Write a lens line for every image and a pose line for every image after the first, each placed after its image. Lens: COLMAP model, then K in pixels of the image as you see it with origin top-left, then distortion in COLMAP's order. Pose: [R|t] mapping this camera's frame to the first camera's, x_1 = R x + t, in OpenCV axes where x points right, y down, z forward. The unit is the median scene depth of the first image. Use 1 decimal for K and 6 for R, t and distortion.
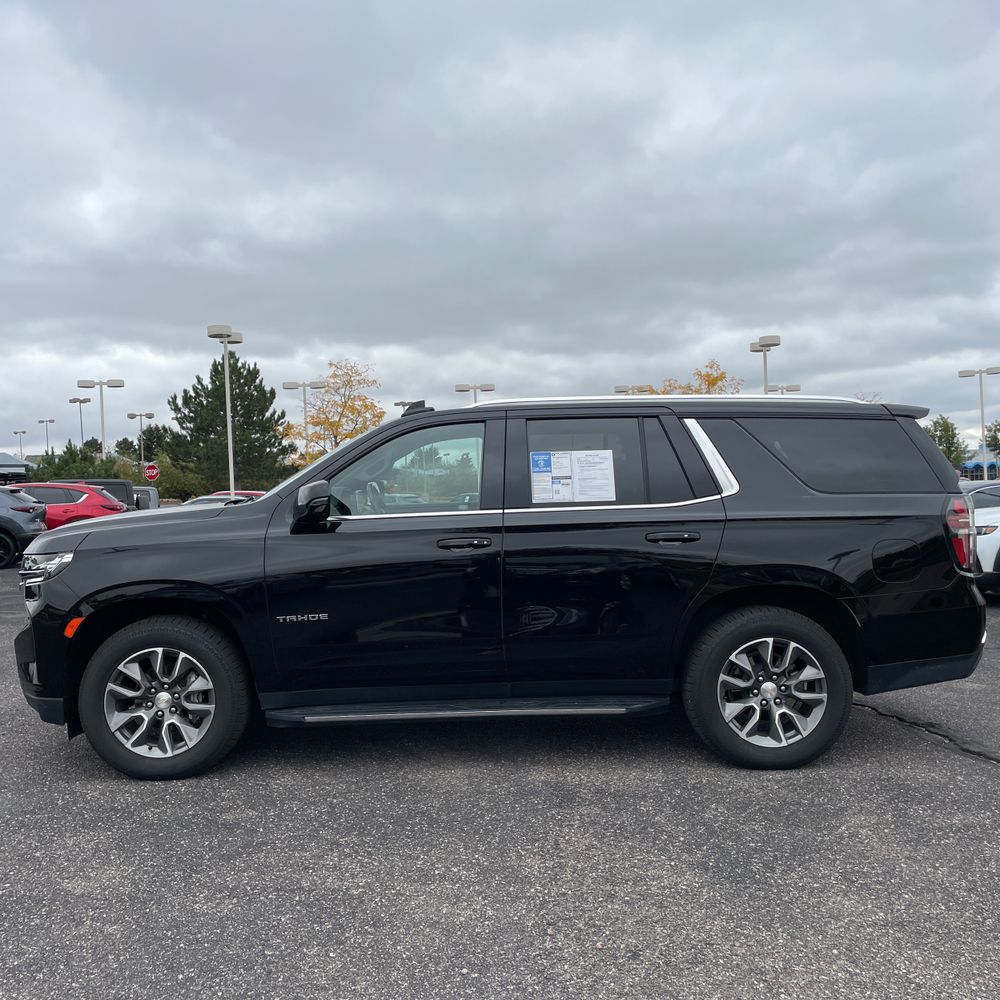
lens RADIAL K [[1000.8, 0, 490.8], [0, 1000.8, 500.0], [0, 0, 1]] dist [0.059936, -0.014538]
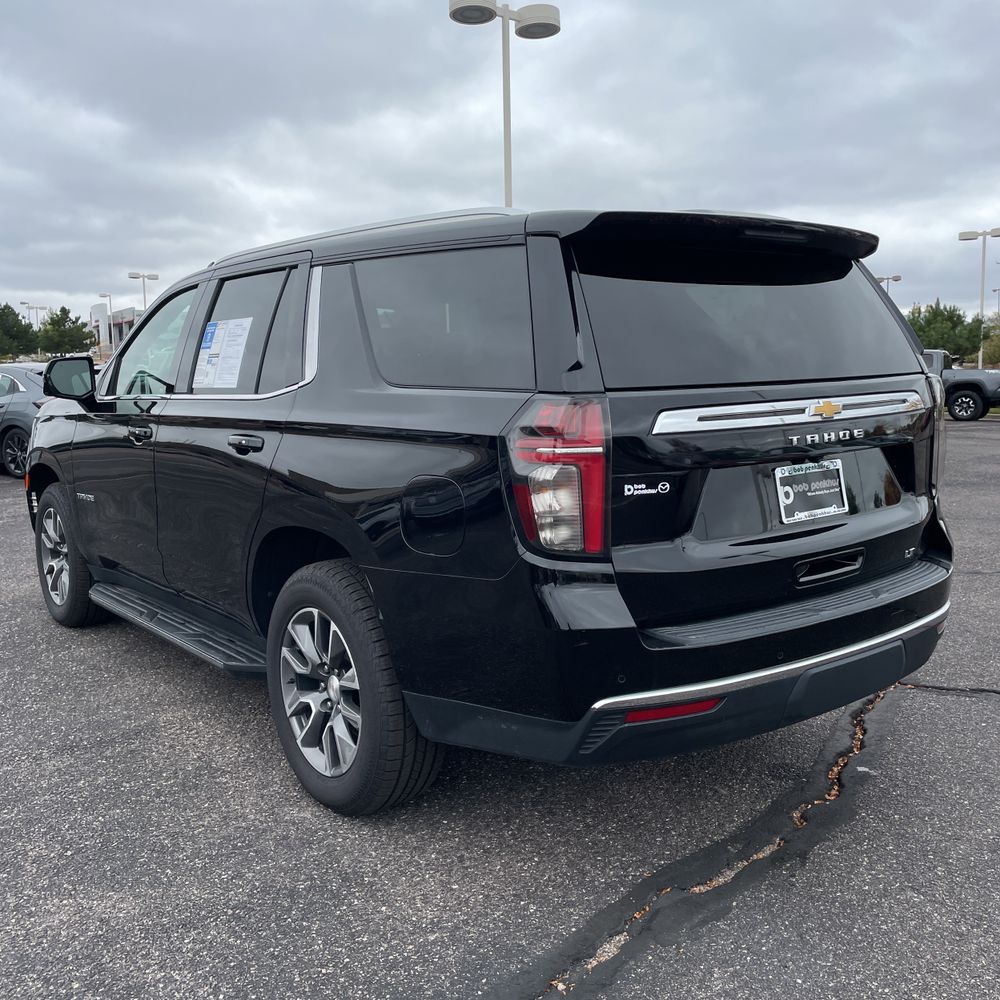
lens RADIAL K [[1004.9, 0, 499.0], [0, 1004.9, 495.8], [0, 0, 1]] dist [0.108785, -0.166129]
pose [[0.611793, 0.111712, -0.783090, 0.837561], [-0.006717, 0.990676, 0.136077, -0.023524], [0.790989, -0.077991, 0.606839, 0.697783]]
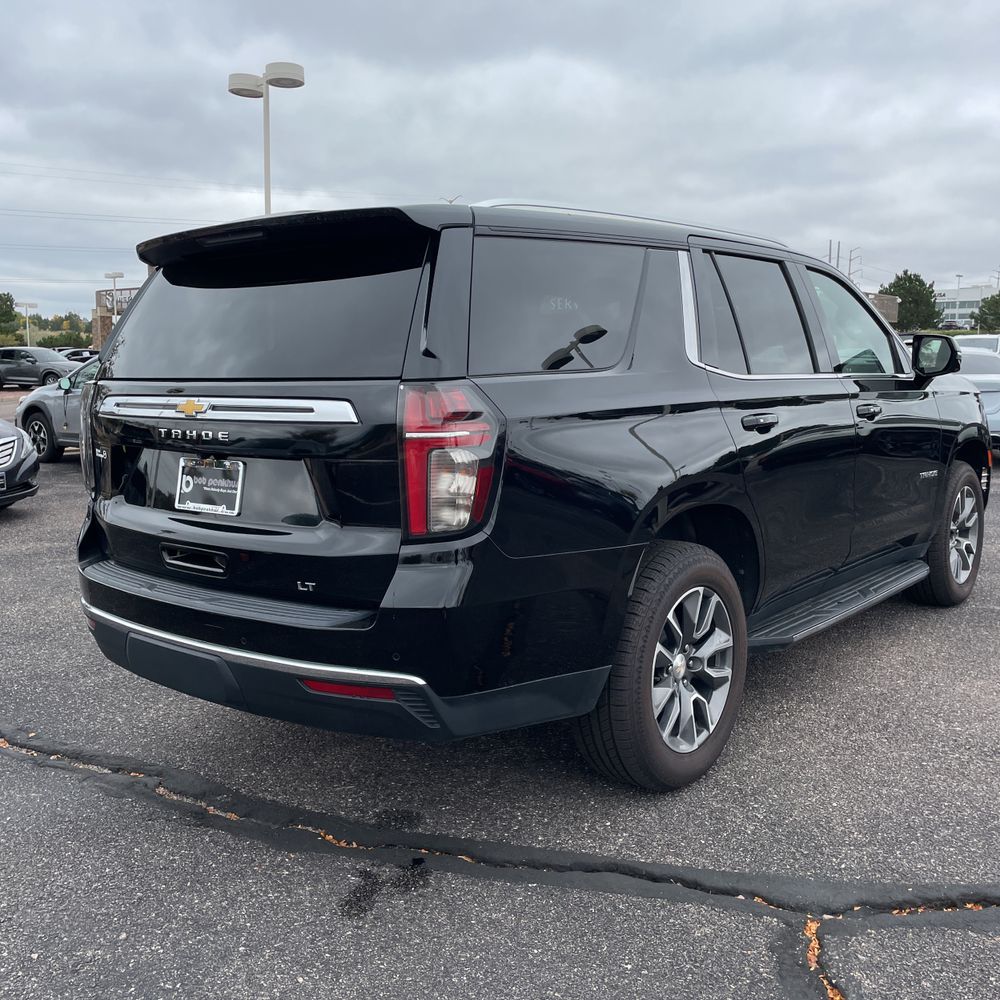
lens RADIAL K [[1004.9, 0, 499.0], [0, 1004.9, 495.8], [0, 0, 1]] dist [0.108785, -0.166129]
pose [[-0.643115, 0.130721, -0.754529, 0.836704], [0.012857, 0.987027, 0.160041, -0.036756], [0.765661, 0.093224, -0.636453, 1.686750]]
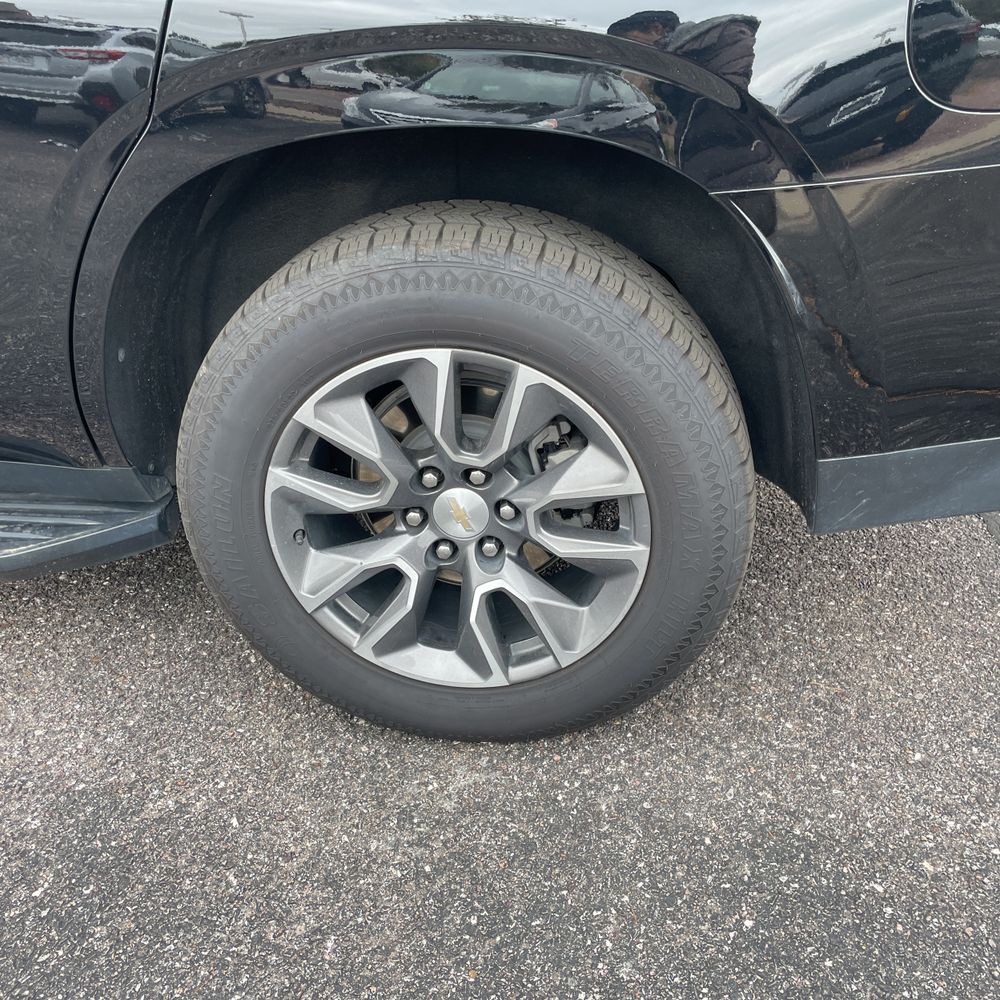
lens RADIAL K [[996.9, 0, 503.3], [0, 996.9, 482.9], [0, 0, 1]] dist [0.117775, -0.175665]
pose [[0.991383, 0.046735, -0.122378, 0.322647], [0.014384, 0.889710, 0.456300, 0.050682], [0.130206, -0.454128, 0.881370, 0.753141]]
